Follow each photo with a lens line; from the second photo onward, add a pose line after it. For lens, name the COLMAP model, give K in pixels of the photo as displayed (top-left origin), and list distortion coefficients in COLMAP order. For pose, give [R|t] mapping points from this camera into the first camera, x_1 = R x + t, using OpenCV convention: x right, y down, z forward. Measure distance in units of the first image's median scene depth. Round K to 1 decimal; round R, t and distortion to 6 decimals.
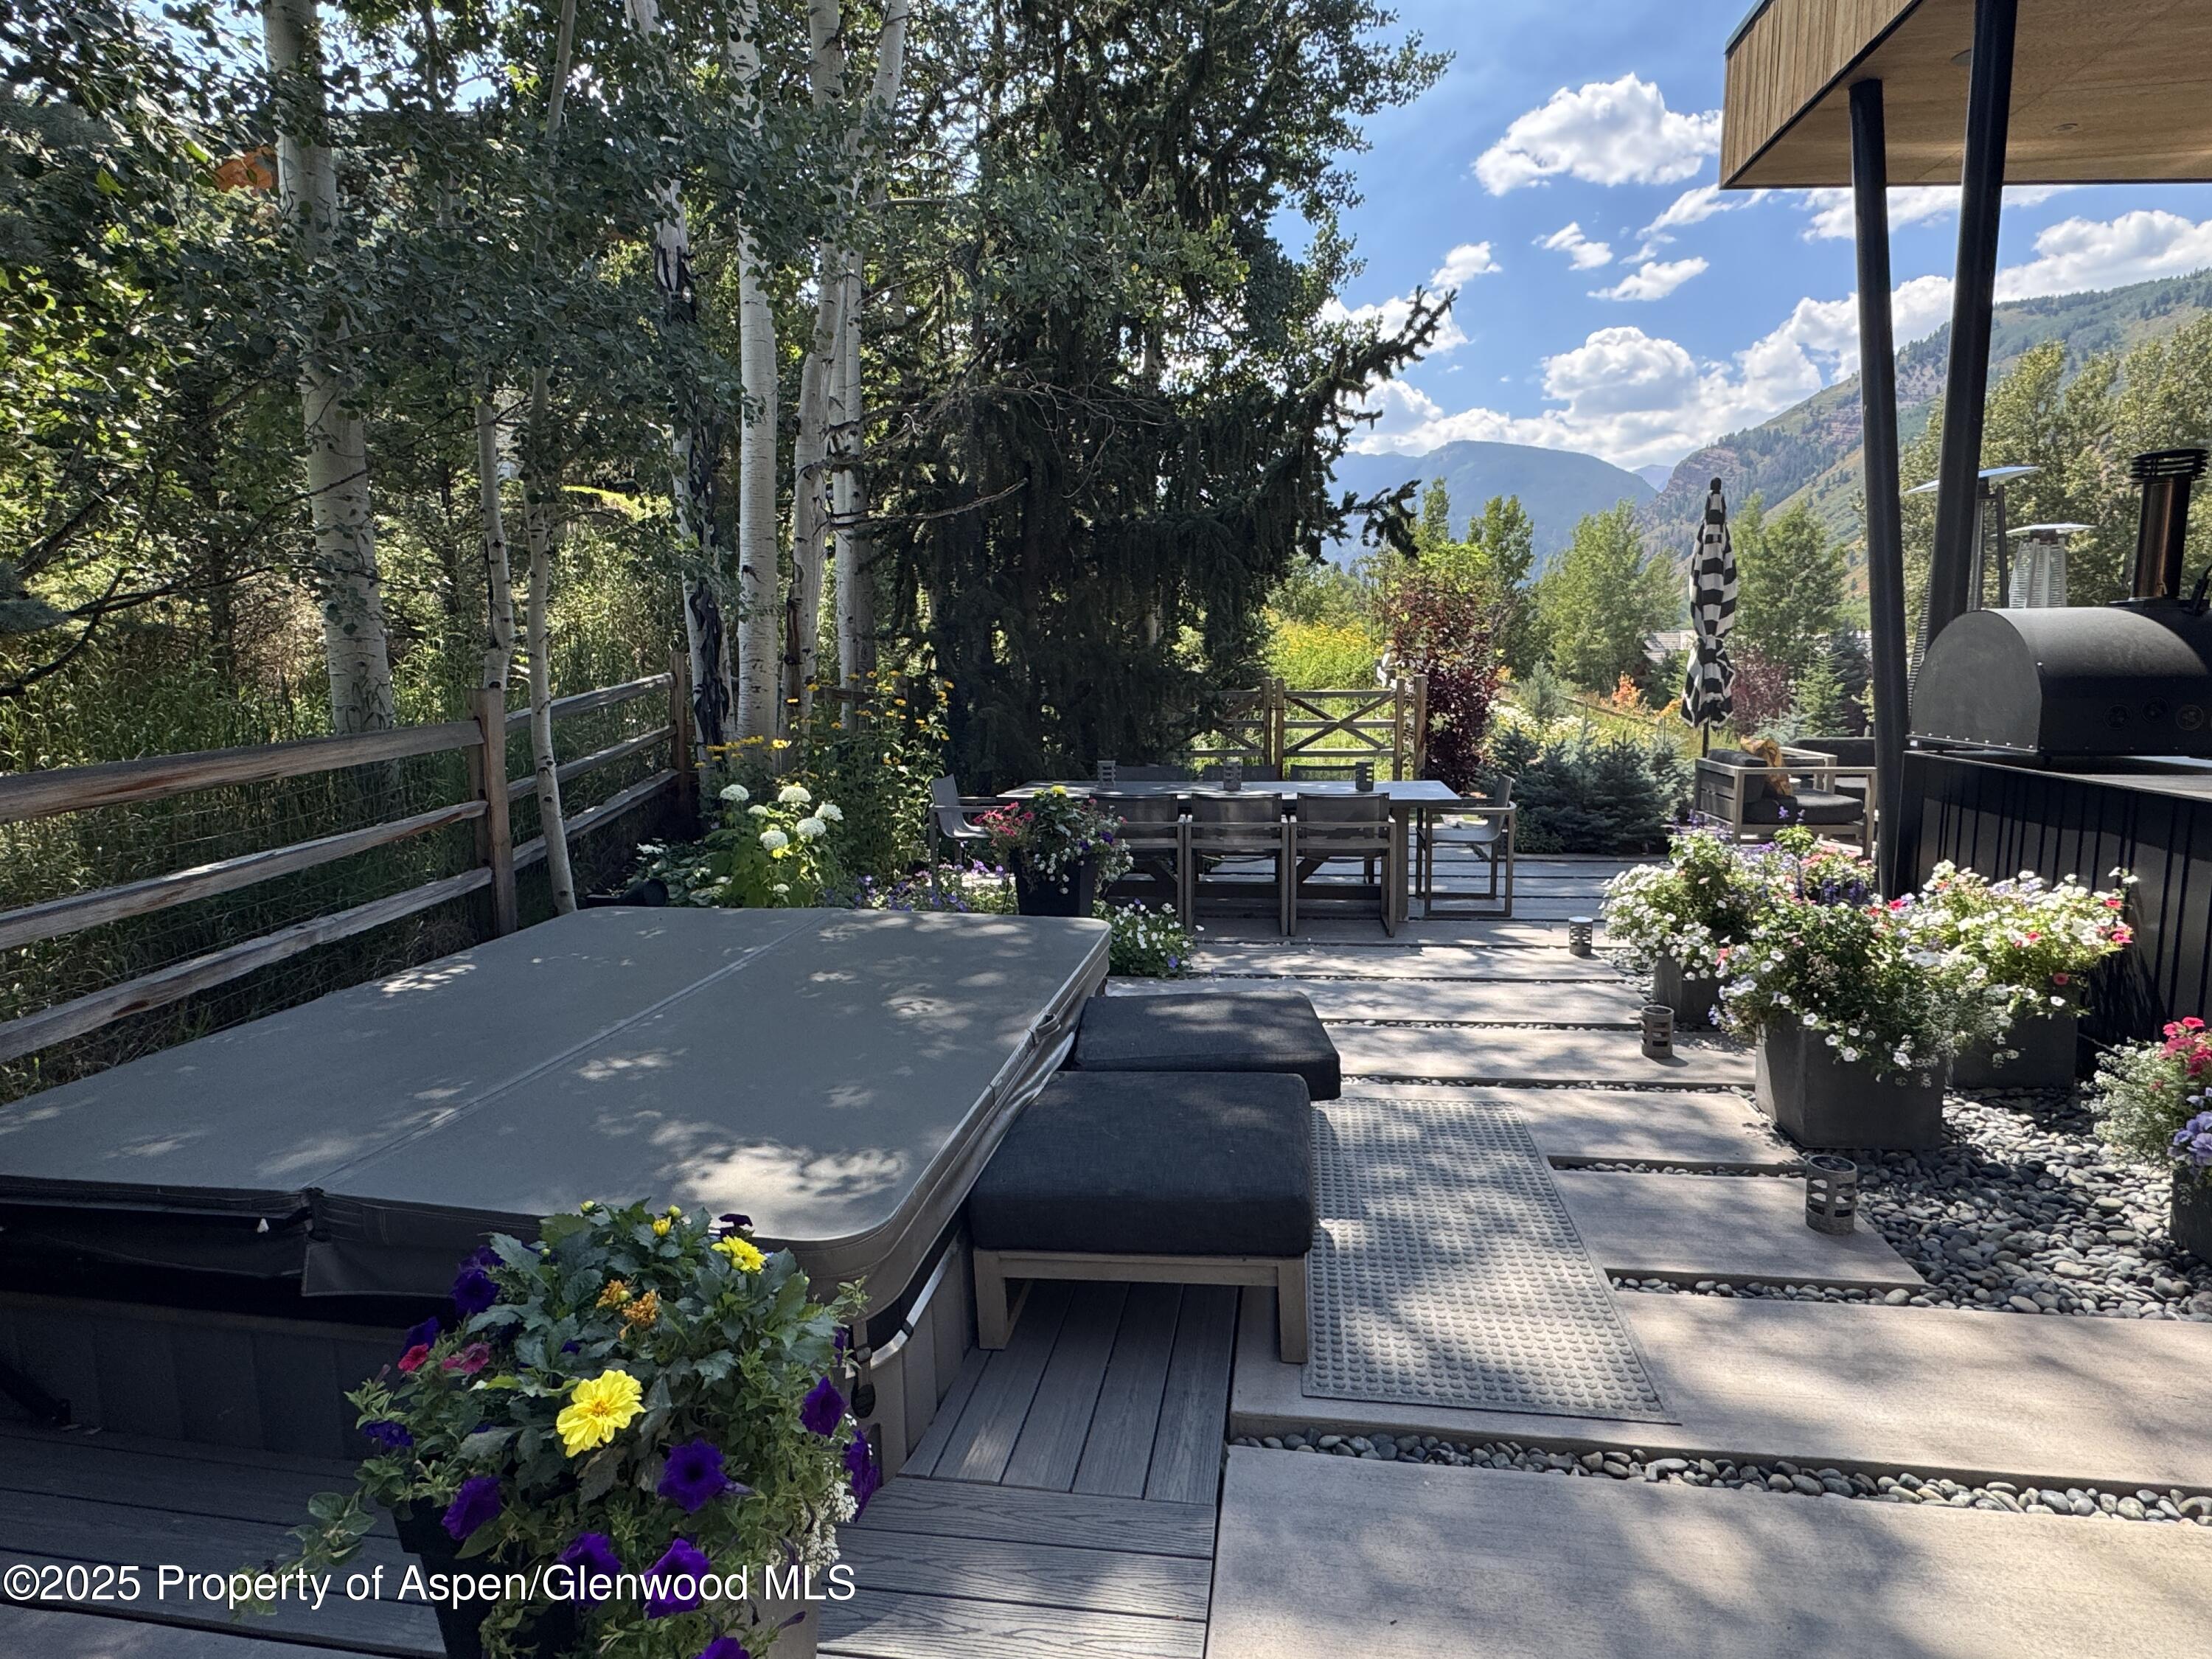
lens RADIAL K [[1194.3, 0, 1106.0], [0, 1194.3, 829.5], [0, 0, 1]] dist [-0.001115, 0.000408]
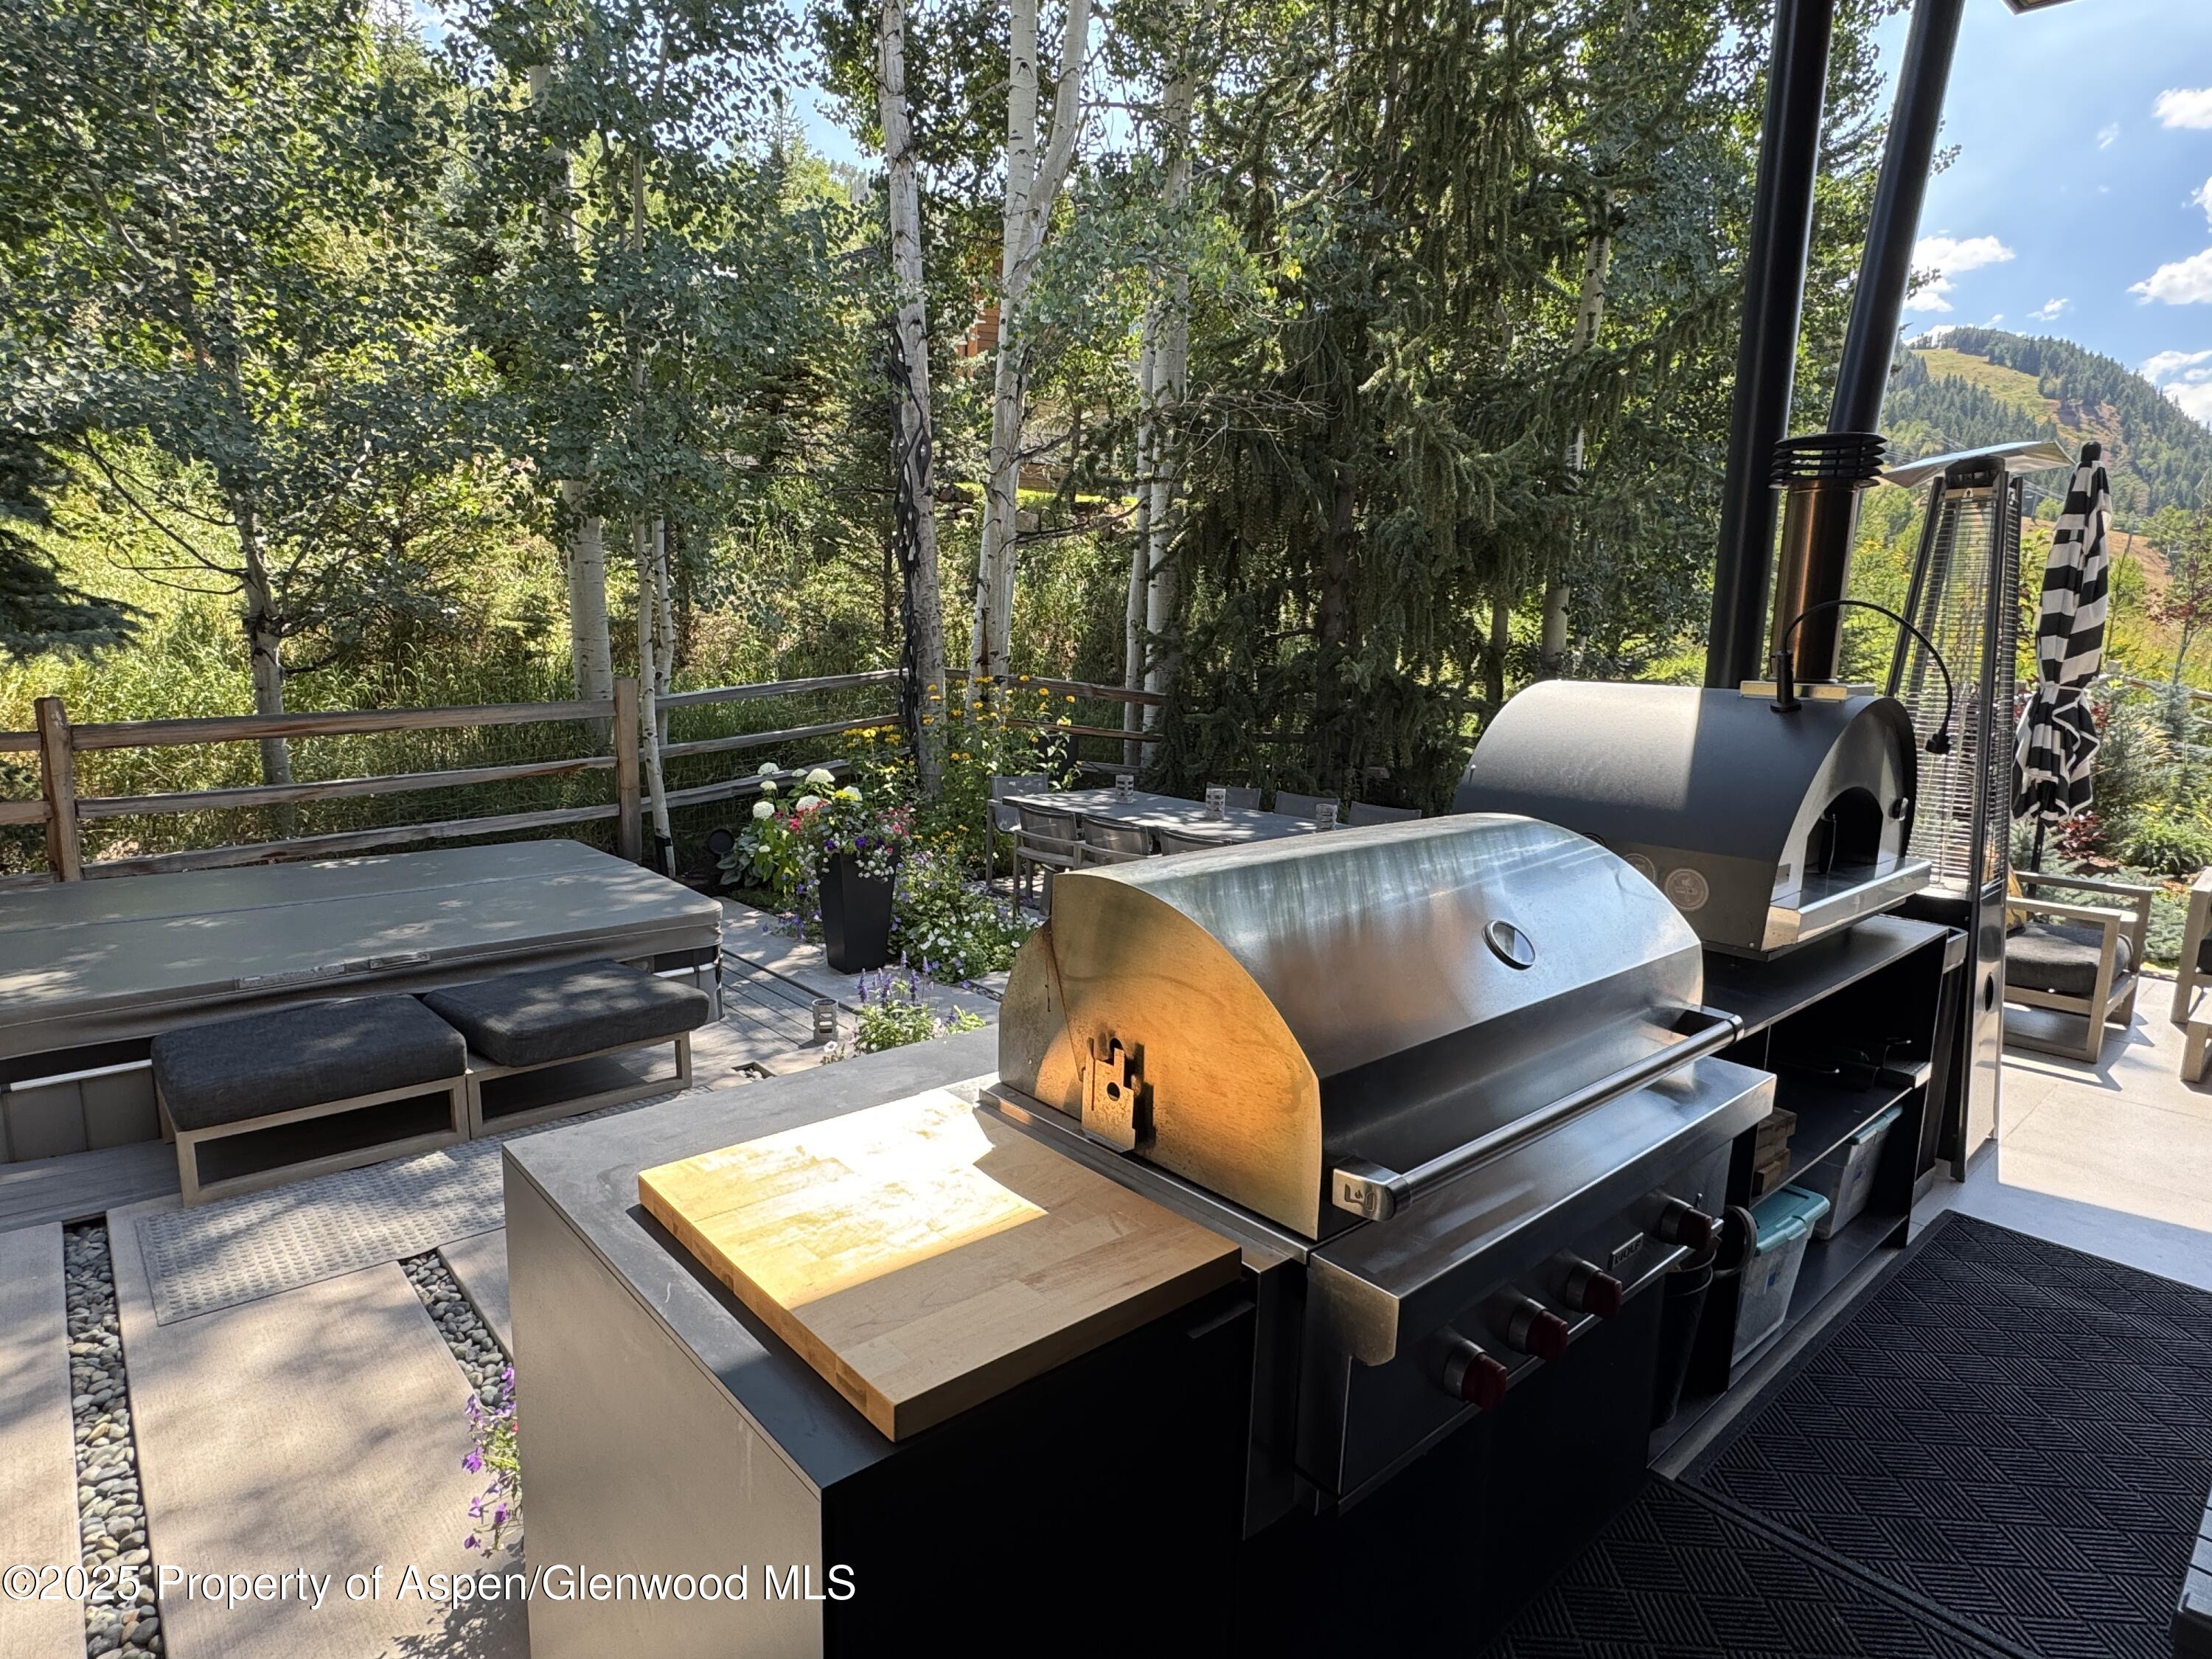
lens RADIAL K [[1194.3, 0, 1106.0], [0, 1194.3, 829.5], [0, 0, 1]] dist [-0.001115, 0.000408]
pose [[0.775603, 0.130854, -0.617508, 1.620685], [-0.119036, 0.991045, 0.060497, -0.185662], [0.619895, 0.026584, 0.784234, 0.494721]]
